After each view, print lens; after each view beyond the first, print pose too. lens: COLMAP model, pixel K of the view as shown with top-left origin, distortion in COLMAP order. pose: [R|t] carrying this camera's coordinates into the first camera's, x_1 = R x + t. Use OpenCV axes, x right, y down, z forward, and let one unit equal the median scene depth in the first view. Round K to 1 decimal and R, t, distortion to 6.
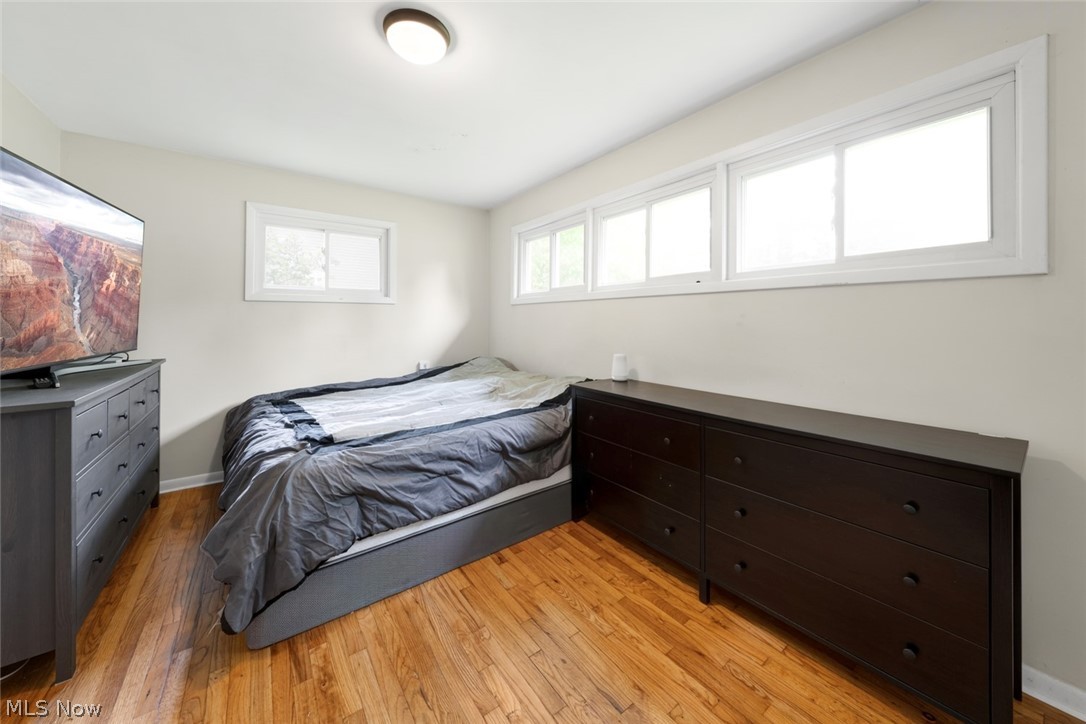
lens RADIAL K [[387.2, 0, 545.7], [0, 387.2, 315.8], [0, 0, 1]] dist [0.000832, -0.000022]
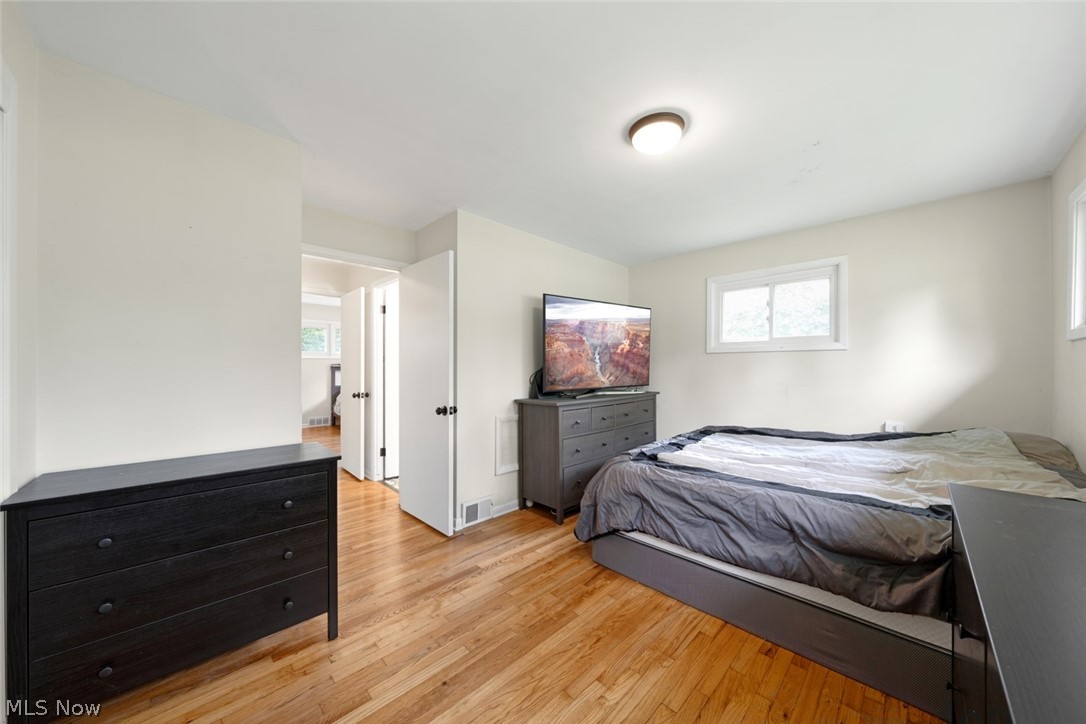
lens RADIAL K [[376.0, 0, 543.0], [0, 376.0, 362.0], [0, 0, 1]] dist [-0.000655, -0.000010]
pose [[0.138497, -0.011273, -0.990299, 0.698723], [0.009602, 0.999903, -0.010040, -0.002909], [0.990316, -0.008119, 0.138592, 0.438569]]
